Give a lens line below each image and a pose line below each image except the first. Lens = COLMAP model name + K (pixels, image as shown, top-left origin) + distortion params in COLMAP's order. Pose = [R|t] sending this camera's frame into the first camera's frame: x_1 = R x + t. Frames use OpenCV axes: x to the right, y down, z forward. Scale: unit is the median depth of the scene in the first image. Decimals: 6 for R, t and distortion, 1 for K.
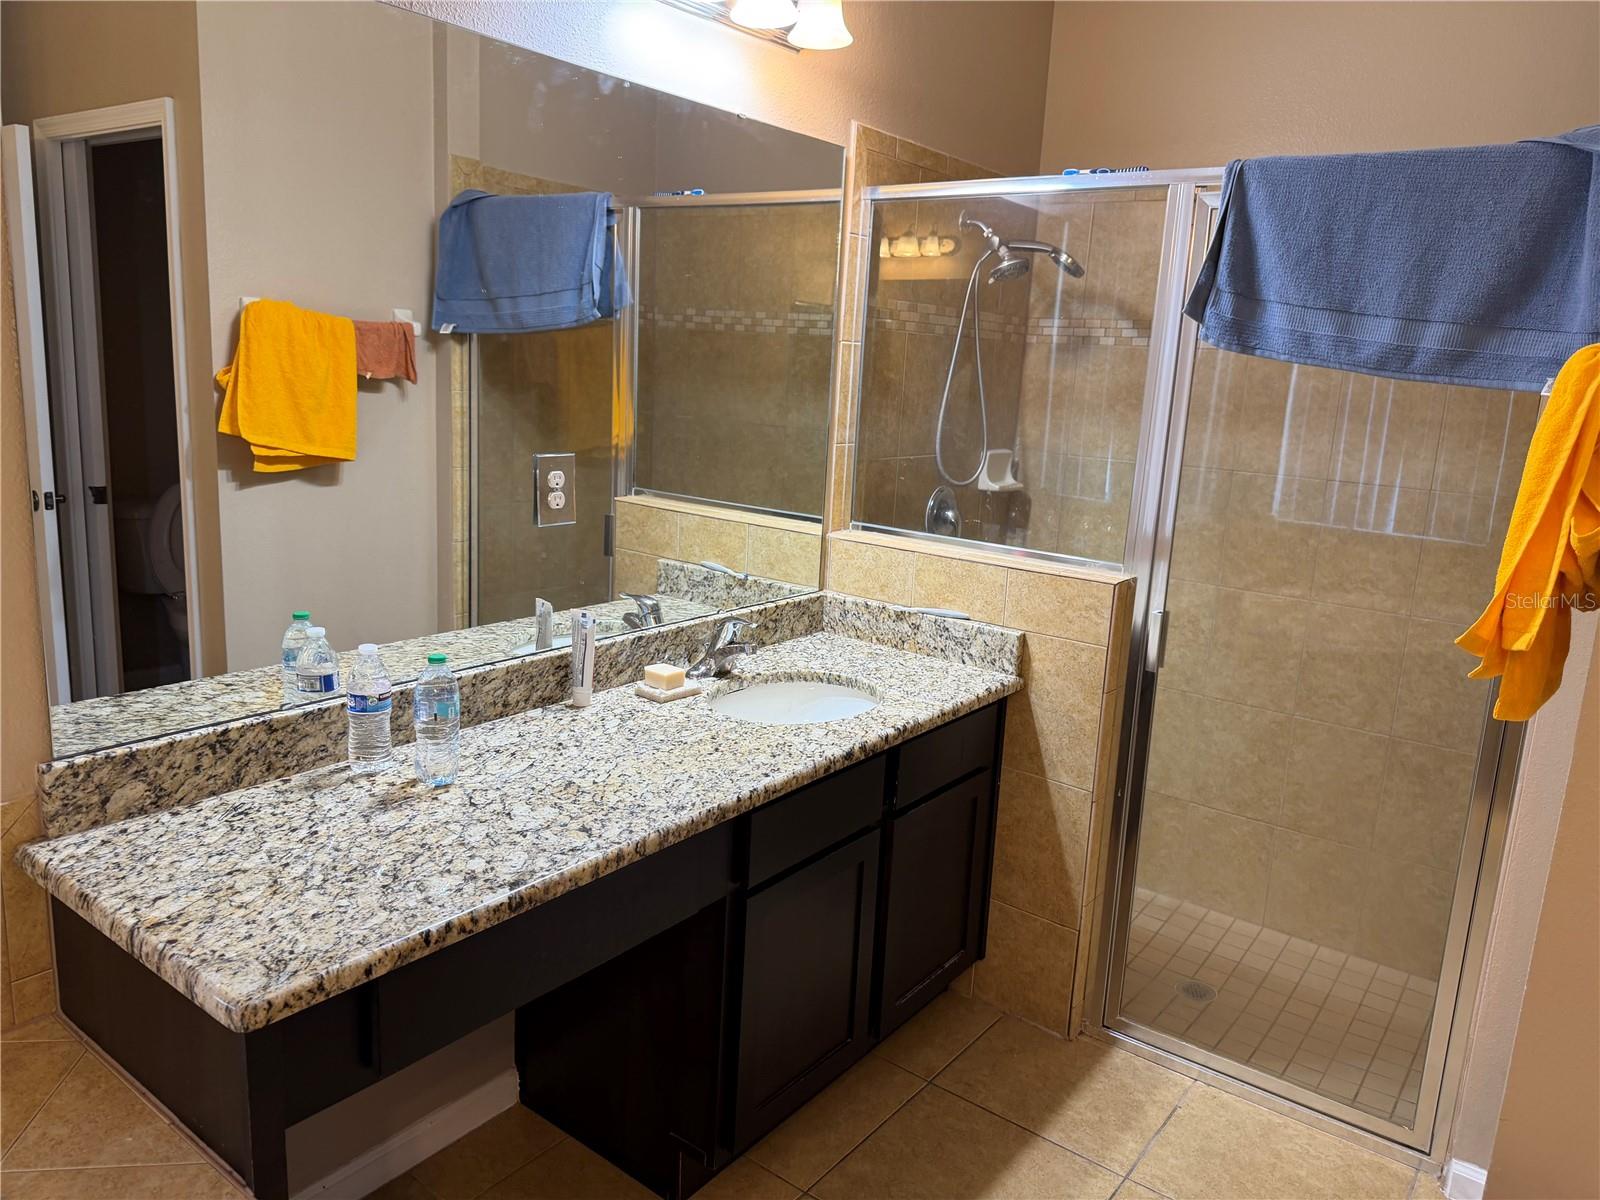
lens RADIAL K [[1123.4, 0, 800.0], [0, 1123.4, 600.0], [0, 0, 1]] dist [0.097105, -0.072204]
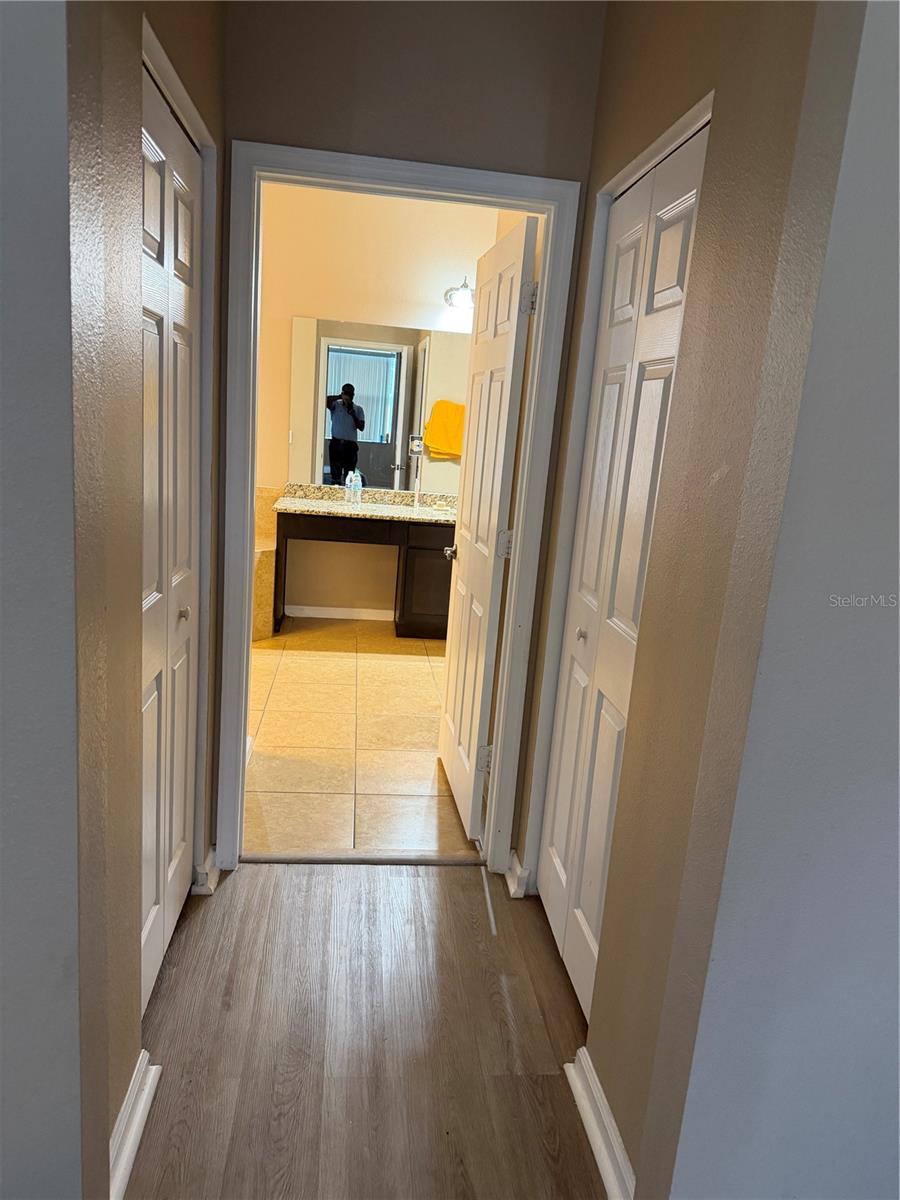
lens RADIAL K [[842.5, 0, 450.0], [0, 842.5, 600.0], [0, 0, 1]] dist [0.097105, -0.072204]
pose [[0.686457, 0.157605, -0.709886, 1.727399], [-0.193015, 0.980703, 0.031086, 0.263062], [0.701086, 0.115680, 0.703631, -0.720153]]
